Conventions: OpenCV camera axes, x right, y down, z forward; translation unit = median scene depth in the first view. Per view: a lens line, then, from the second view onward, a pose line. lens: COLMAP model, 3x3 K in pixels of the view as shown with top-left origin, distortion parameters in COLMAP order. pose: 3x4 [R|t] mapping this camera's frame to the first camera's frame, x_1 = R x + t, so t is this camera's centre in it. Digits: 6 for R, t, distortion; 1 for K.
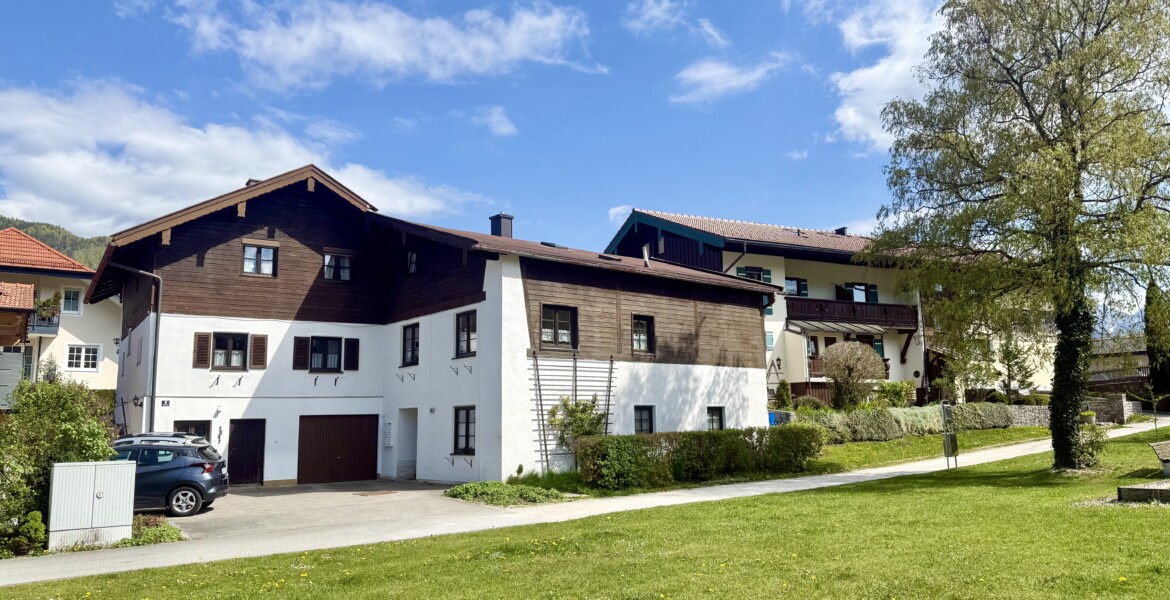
lens RADIAL K [[810.6, 0, 585.0], [0, 810.6, 300.0], [0, 0, 1]] dist [0.000897, -0.001152]
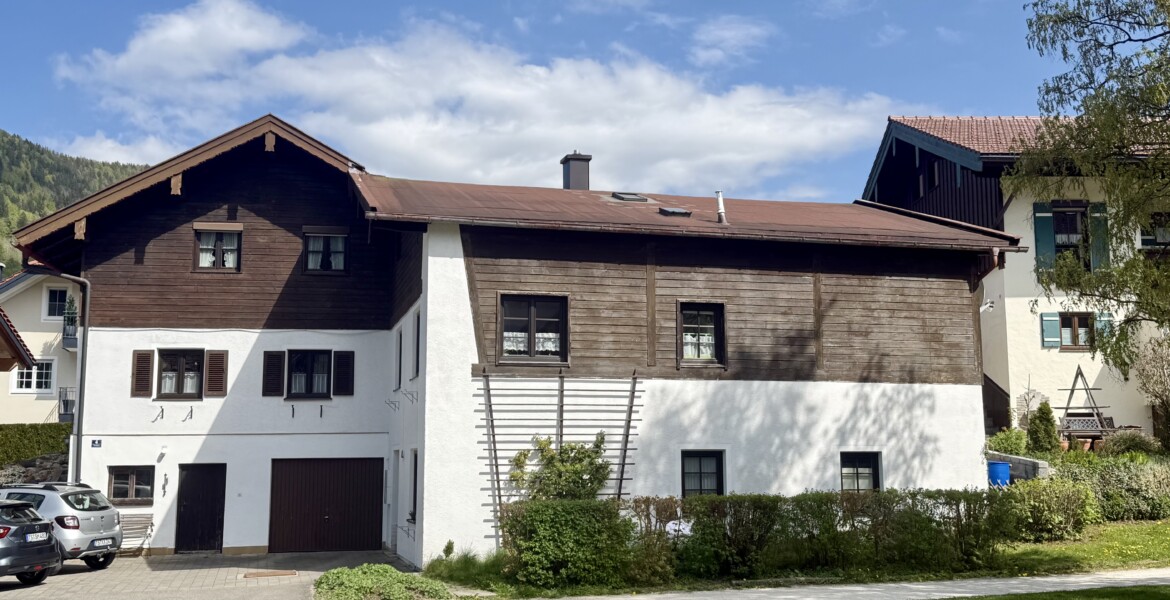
lens RADIAL K [[1162.1, 0, 585.0], [0, 1162.1, 300.0], [0, 0, 1]] dist [0.048908, -0.002329]
pose [[0.913136, -0.042971, -0.405385, 0.348696], [0.051362, 0.998632, 0.009839, 0.003407], [0.404408, -0.029806, 0.914093, 0.158969]]
